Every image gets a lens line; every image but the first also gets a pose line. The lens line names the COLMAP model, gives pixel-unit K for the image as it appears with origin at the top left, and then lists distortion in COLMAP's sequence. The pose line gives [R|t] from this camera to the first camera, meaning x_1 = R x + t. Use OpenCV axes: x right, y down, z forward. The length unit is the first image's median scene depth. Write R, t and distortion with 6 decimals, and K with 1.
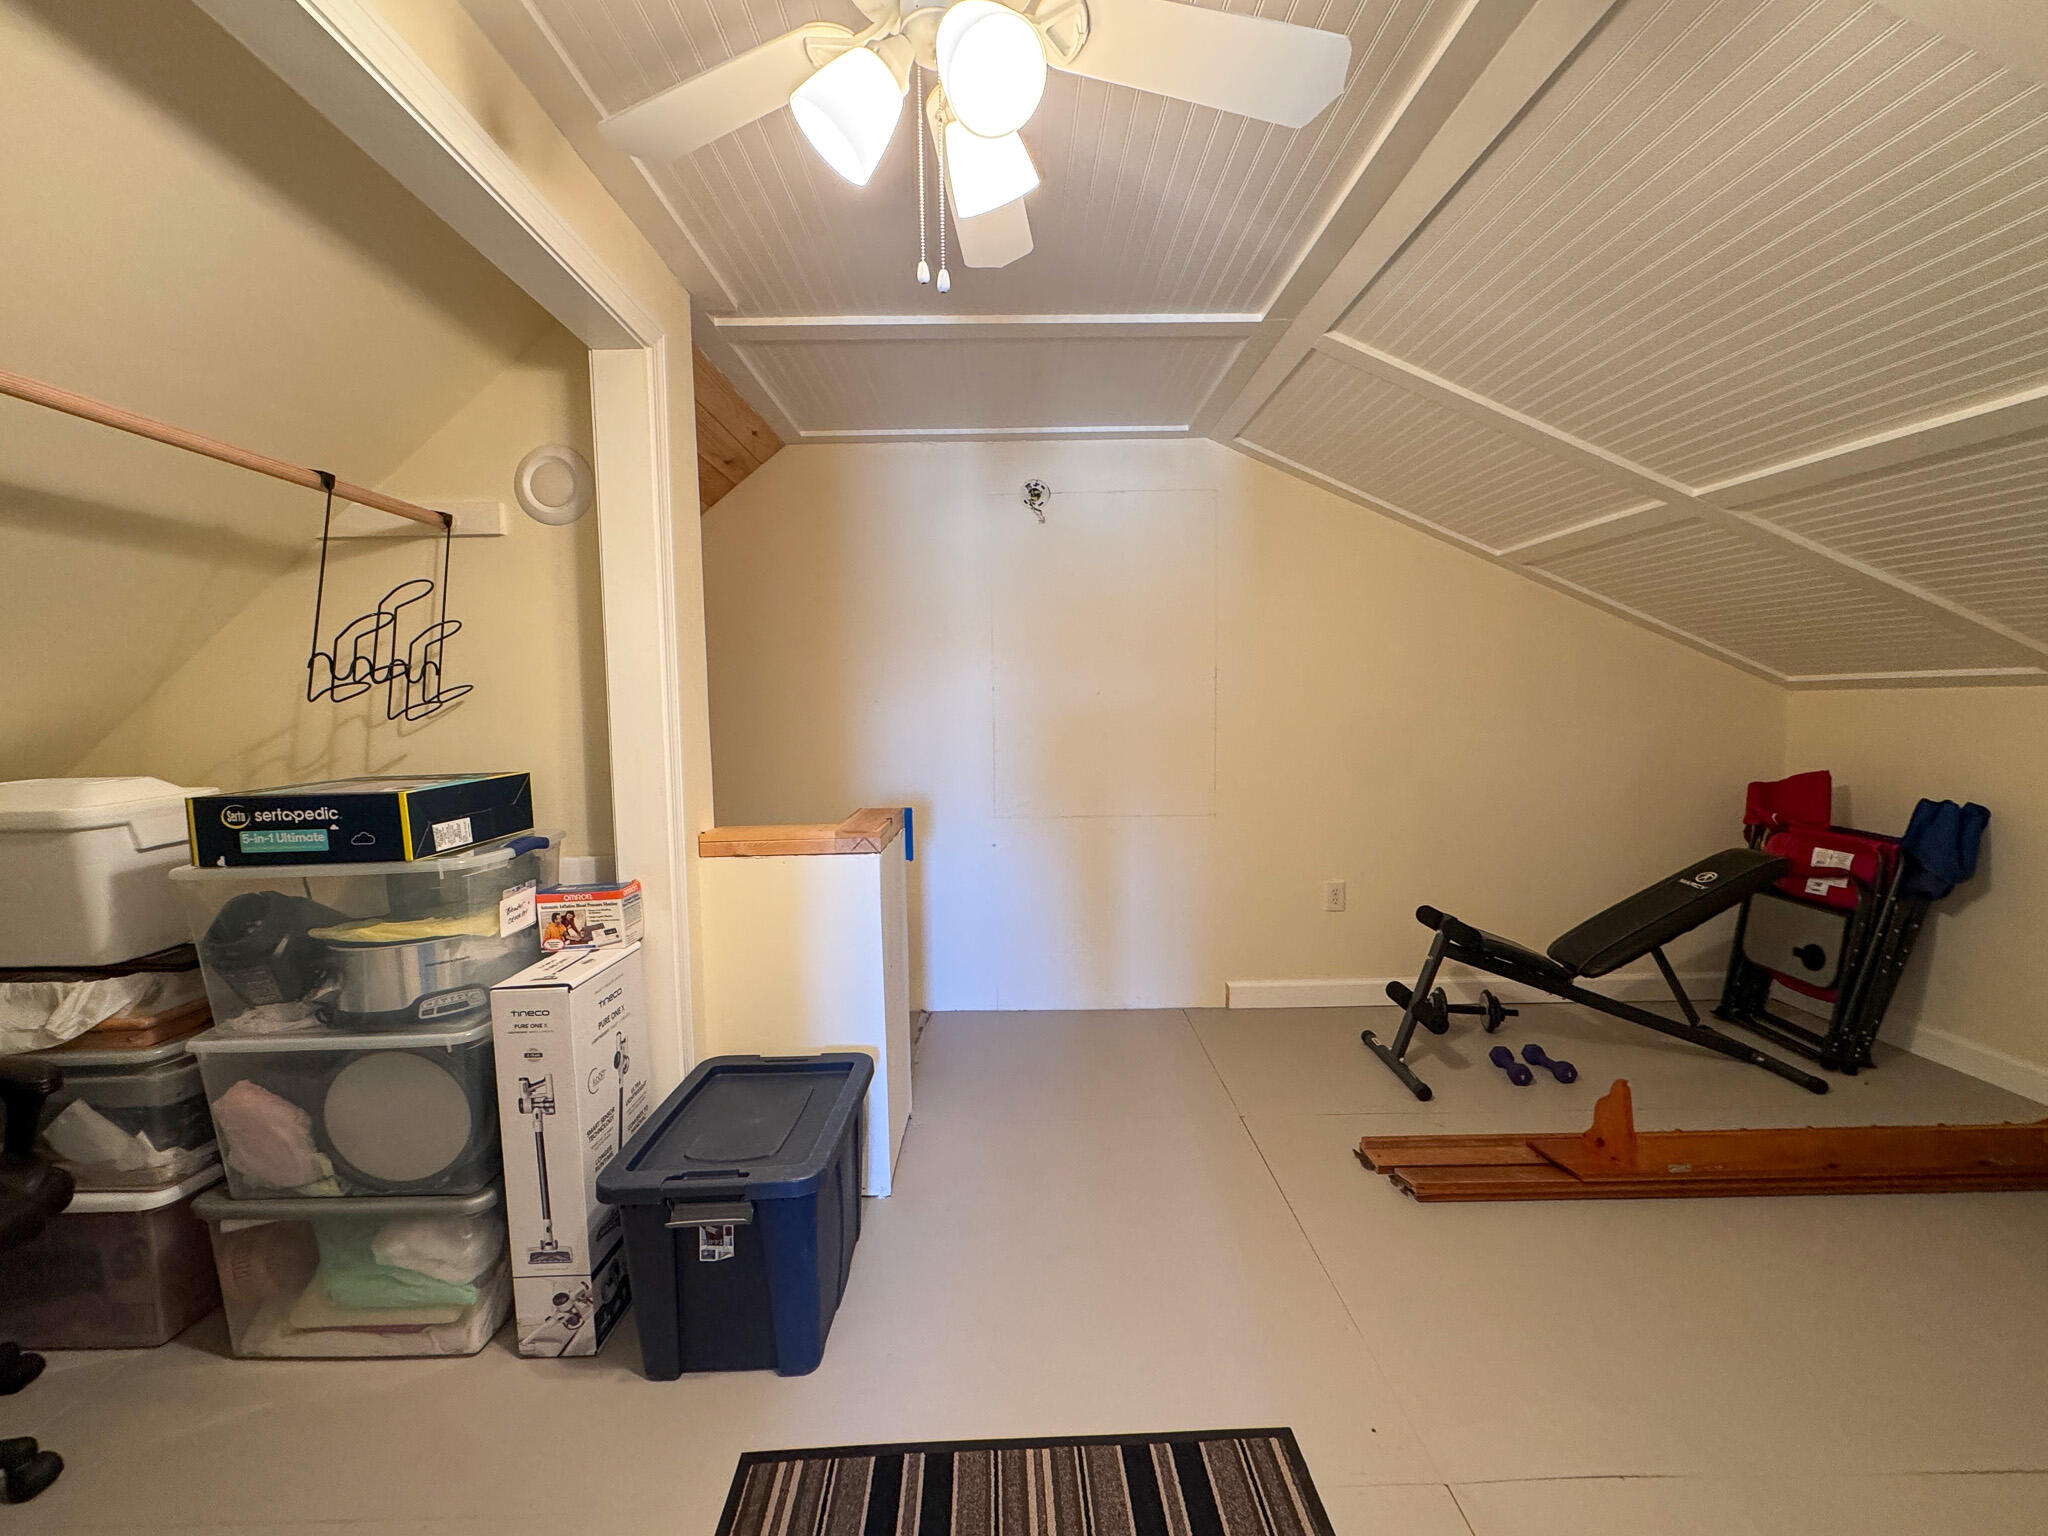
lens RADIAL K [[851.1, 0, 1018.2], [0, 851.1, 763.4], [0, 0, 1]] dist [-0.007683, -0.000244]
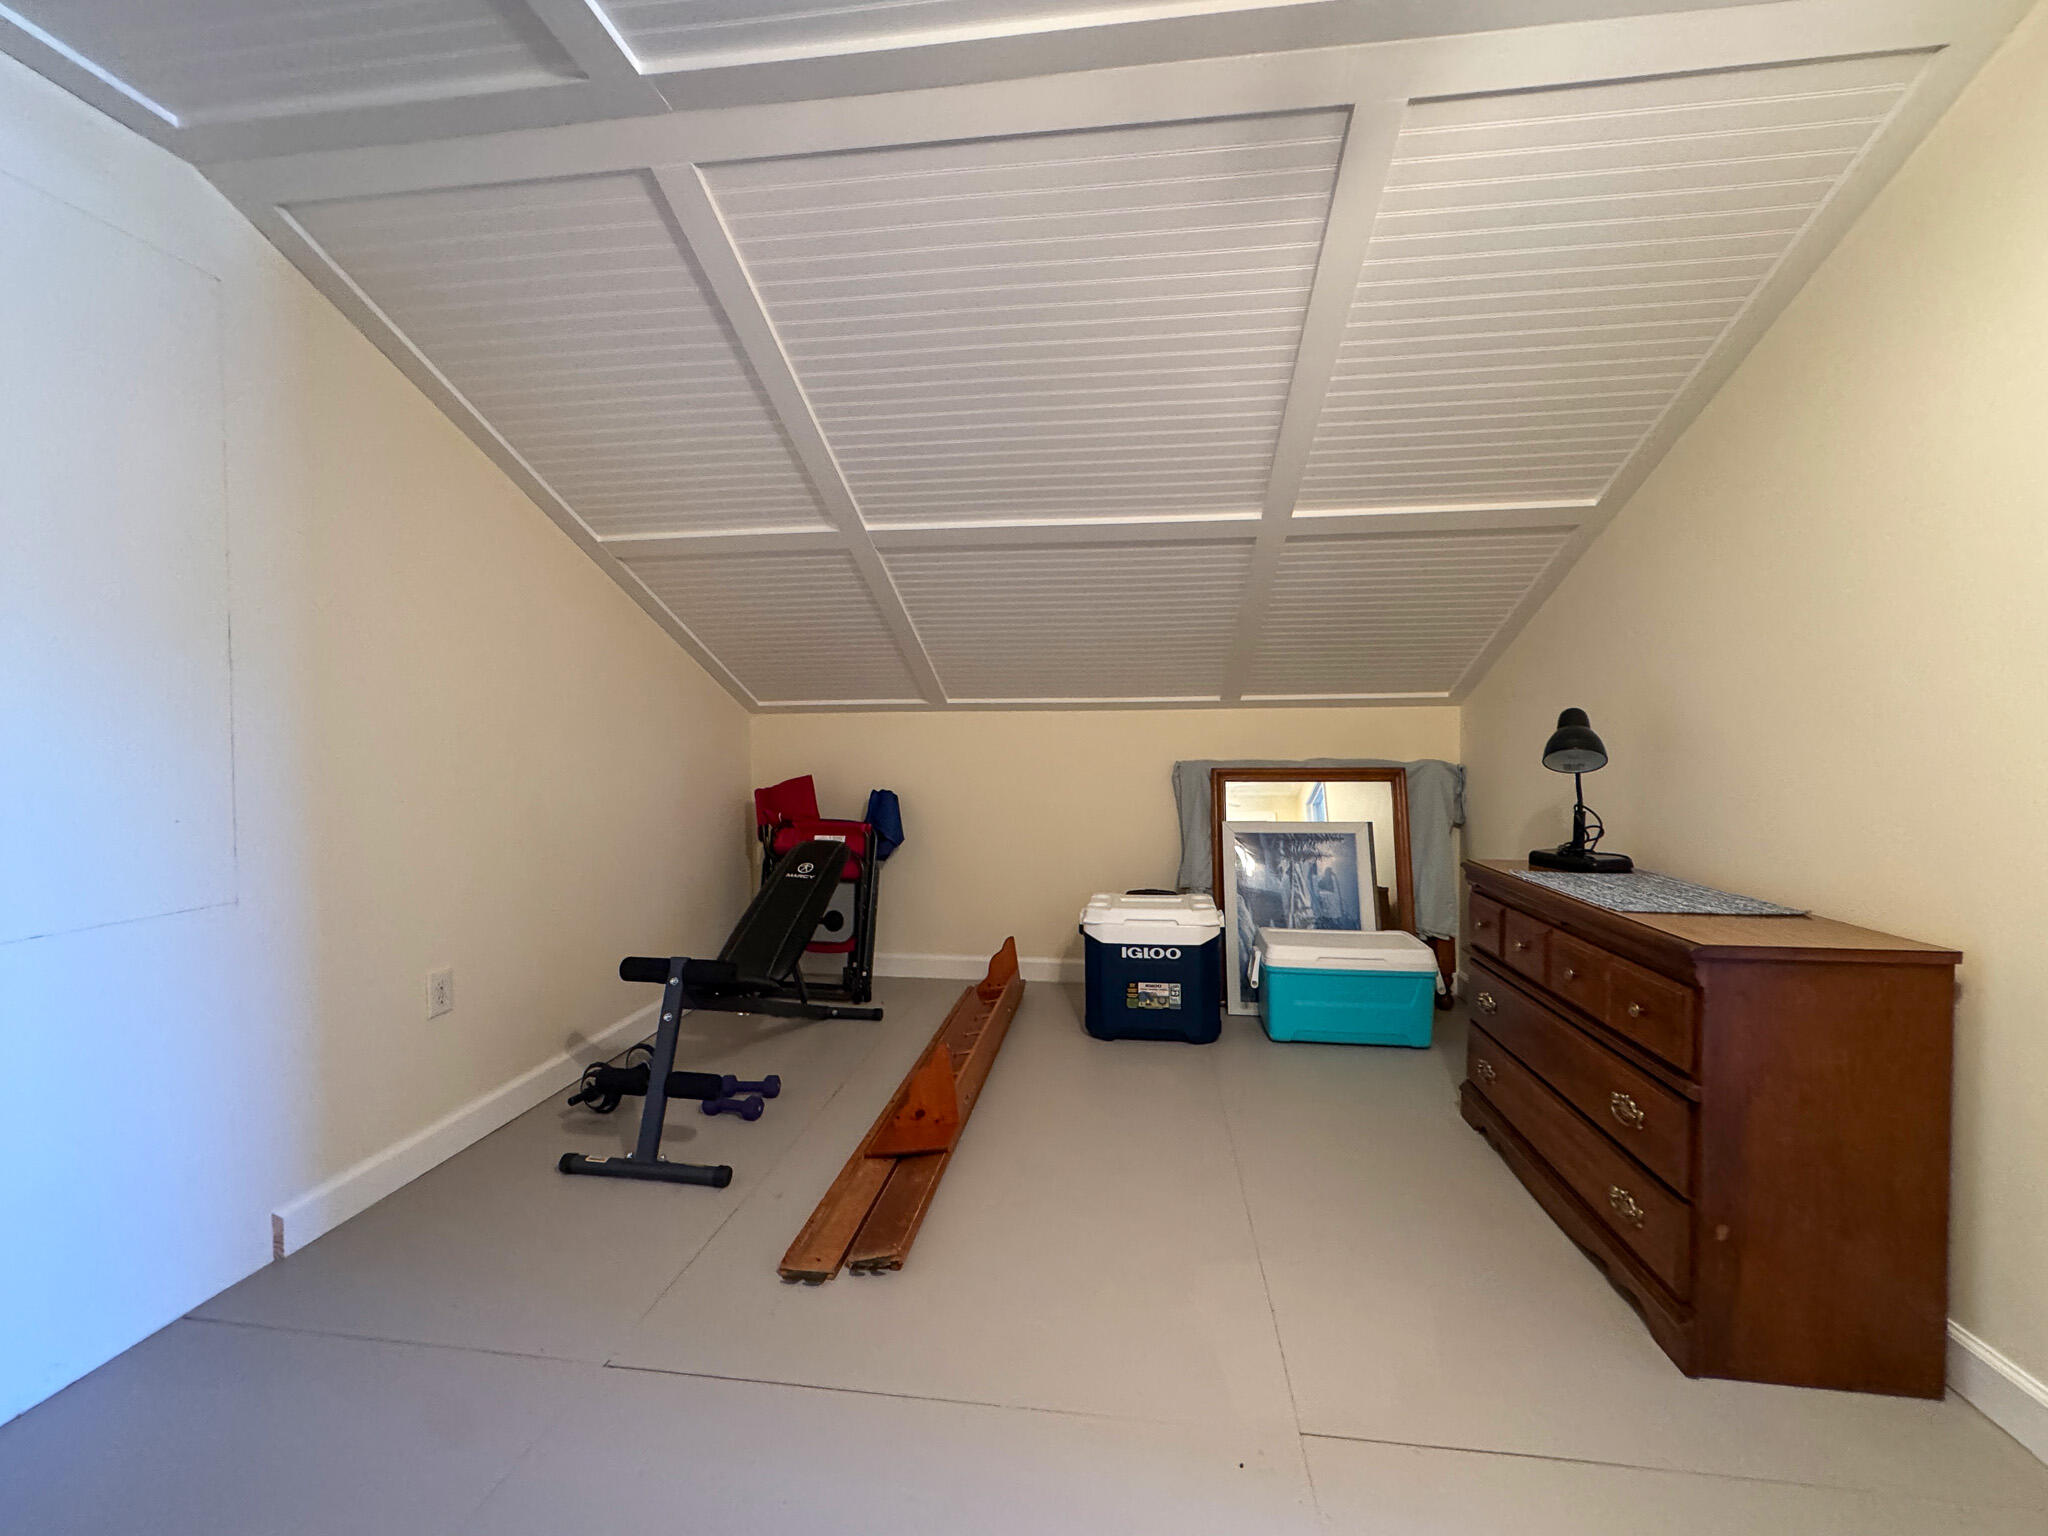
lens RADIAL K [[823.5, 0, 1018.2], [0, 823.5, 766.0], [0, 0, 1]] dist [-0.003517, -0.000211]
pose [[0.143690, -0.016224, 0.989490, -0.266804], [0.079184, 0.996848, 0.004846, 0.015905], [-0.986450, 0.077655, 0.144522, 0.606382]]
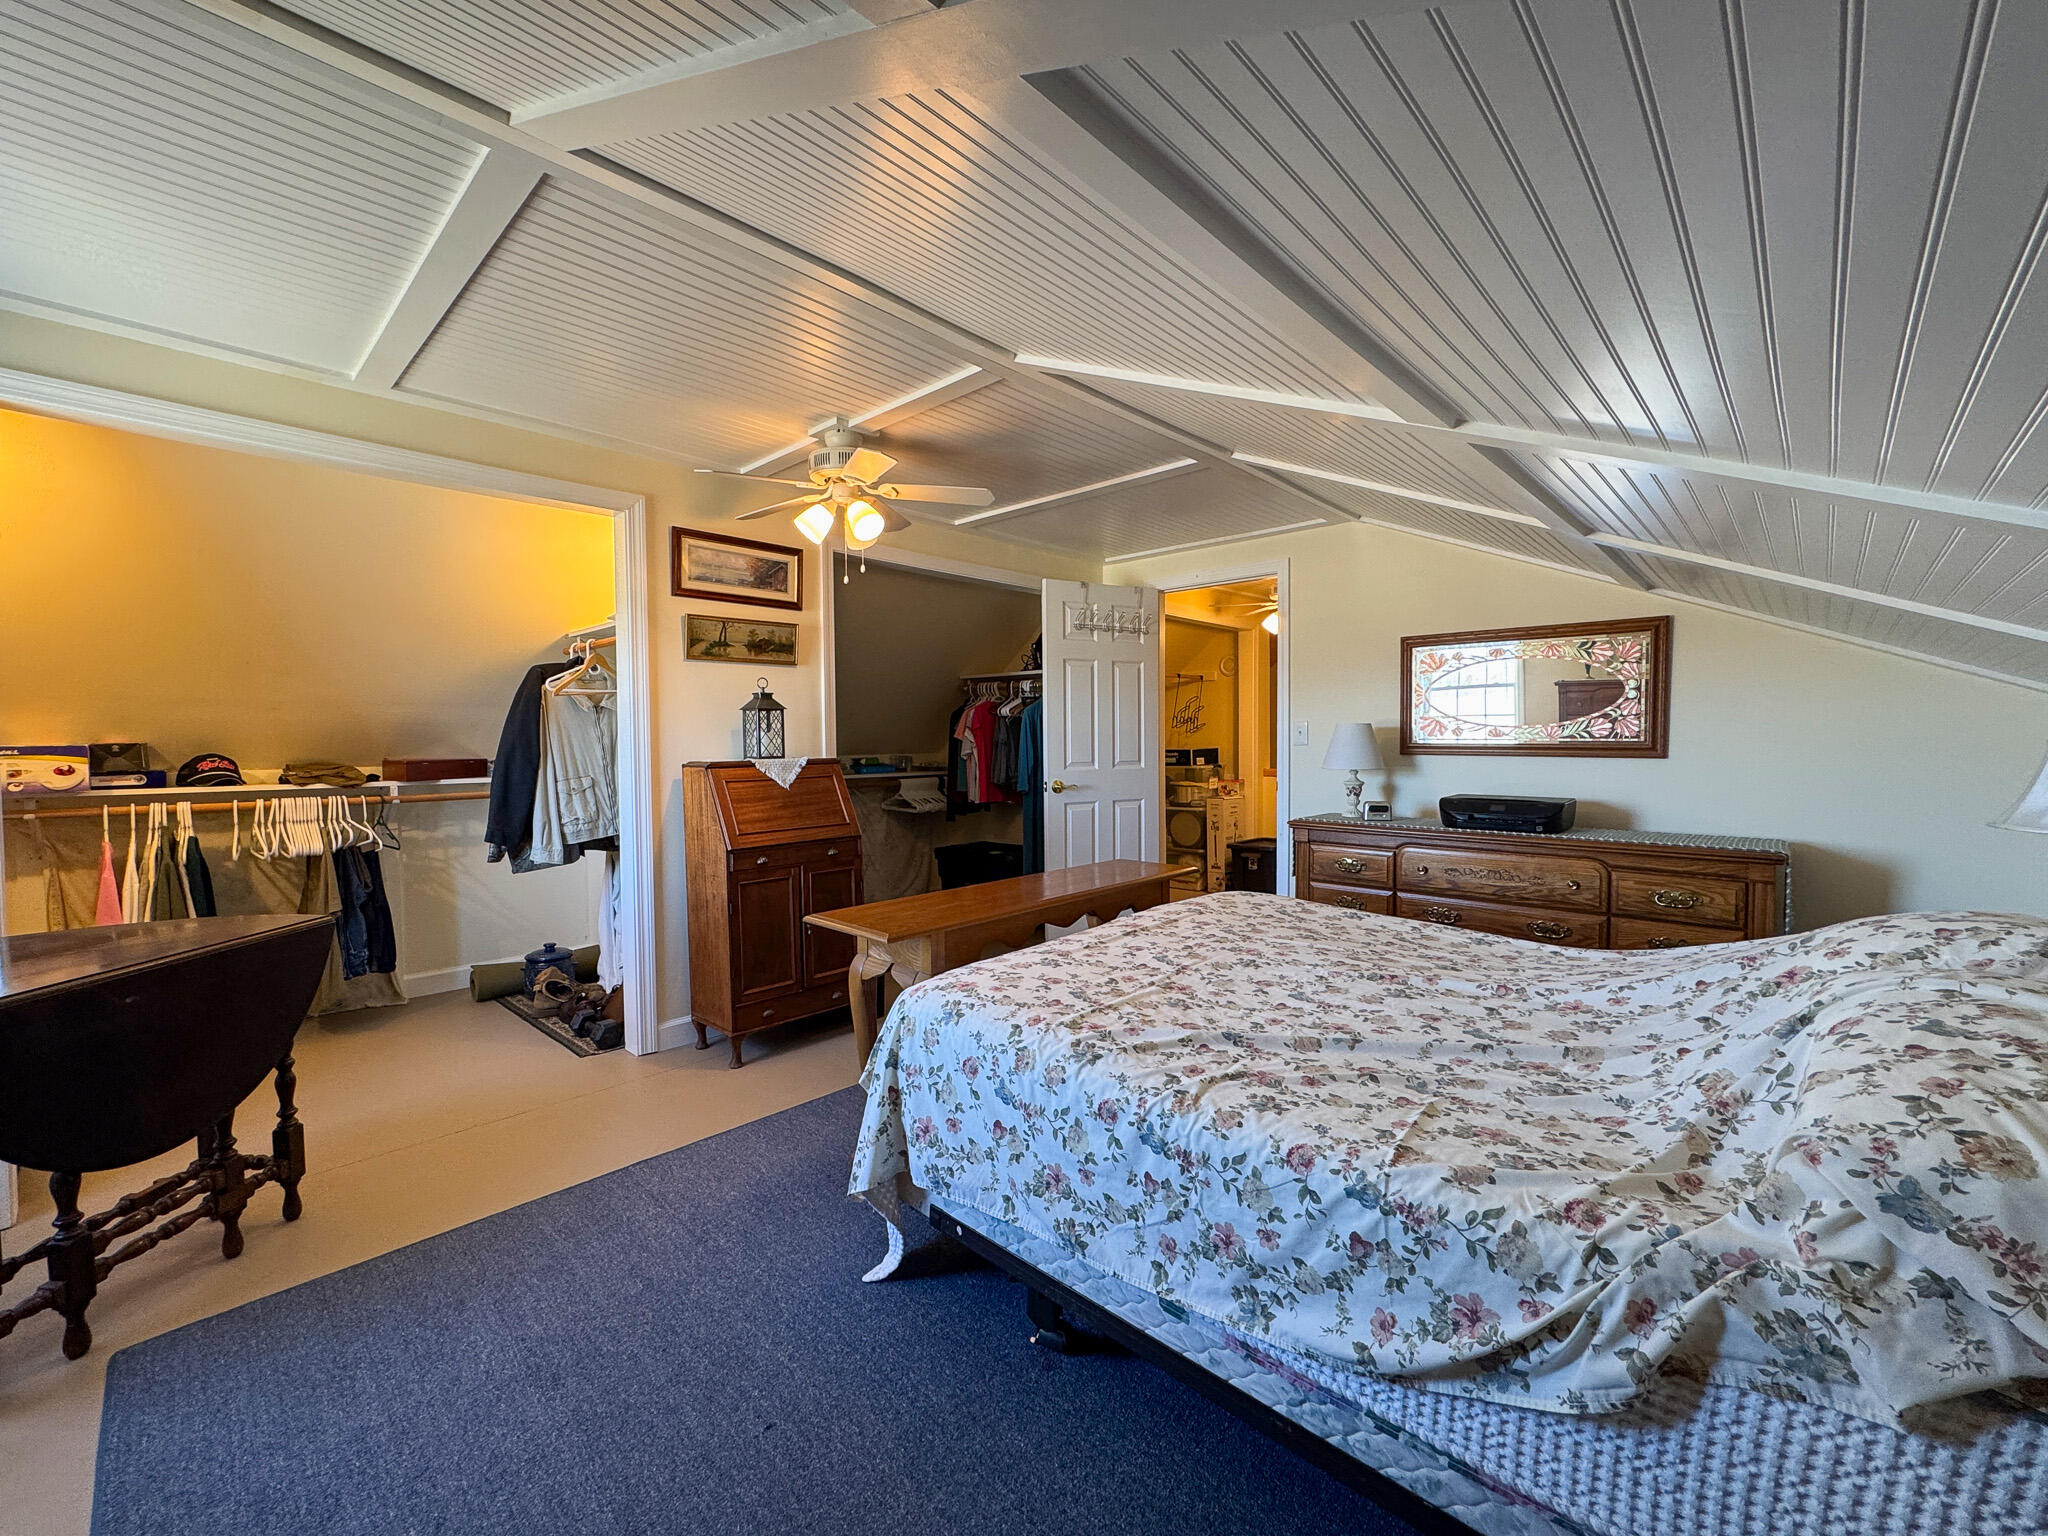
lens RADIAL K [[851.1, 0, 1018.2], [0, 851.1, 763.4], [0, 0, 1]] dist [-0.007683, -0.000244]
pose [[0.717632, 0.029510, -0.695797, 1.338443], [-0.055276, 0.998363, -0.014668, 0.174893], [0.694226, 0.048987, 0.718088, -2.196184]]
